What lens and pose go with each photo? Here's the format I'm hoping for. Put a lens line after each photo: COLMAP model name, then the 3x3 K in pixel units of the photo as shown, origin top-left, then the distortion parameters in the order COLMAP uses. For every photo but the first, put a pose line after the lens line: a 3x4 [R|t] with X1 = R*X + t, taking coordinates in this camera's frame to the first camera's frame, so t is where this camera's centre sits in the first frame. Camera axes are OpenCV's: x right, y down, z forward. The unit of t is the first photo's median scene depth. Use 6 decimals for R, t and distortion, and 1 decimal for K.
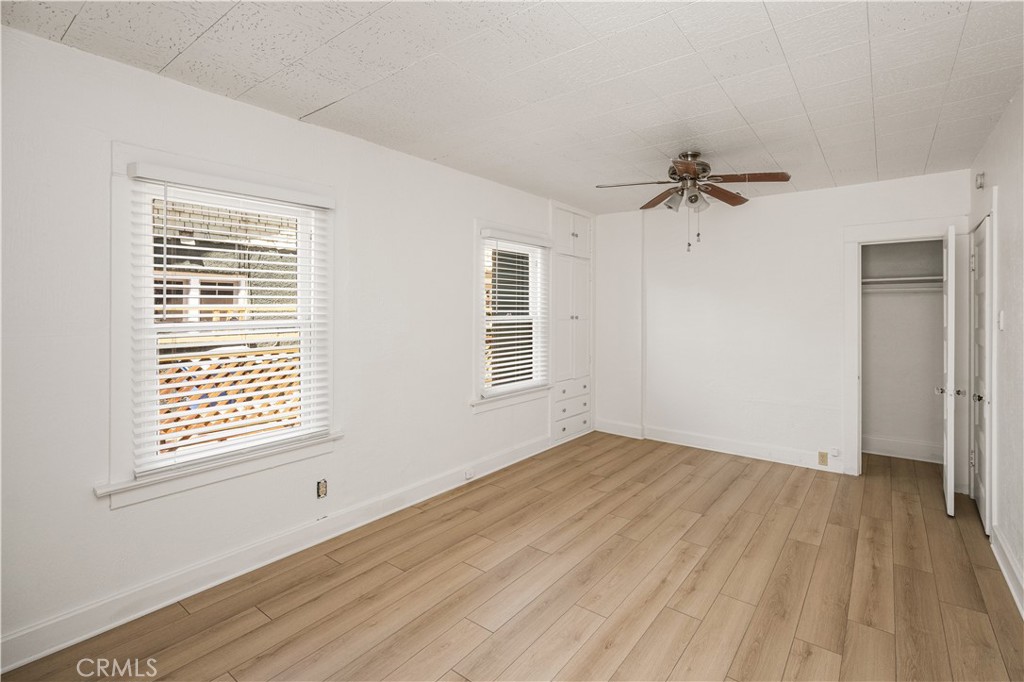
lens RADIAL K [[497.1, 0, 513.5], [0, 497.1, 307.1], [0, 0, 1]] dist [0.001115, 0.000669]
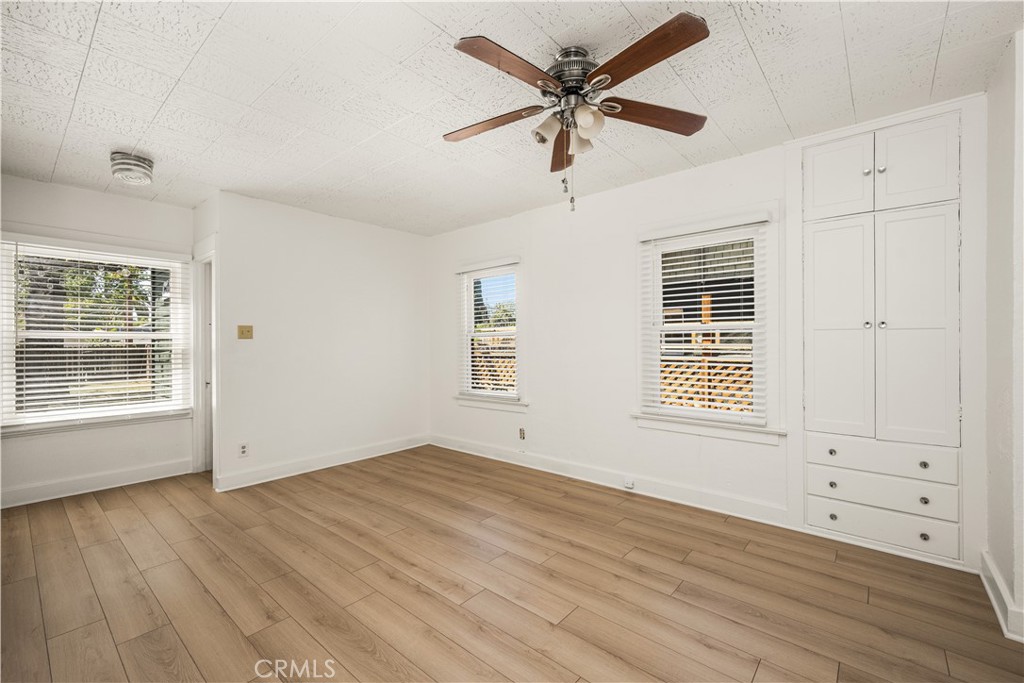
lens RADIAL K [[412.4, 0, 513.2], [0, 412.4, 337.8], [0, 0, 1]] dist [0.002584, 0.000281]
pose [[-0.053365, -0.009601, -0.998529, 0.908839], [0.003962, 0.999944, -0.009826, 0.059596], [0.998567, -0.004480, -0.053324, 0.977228]]
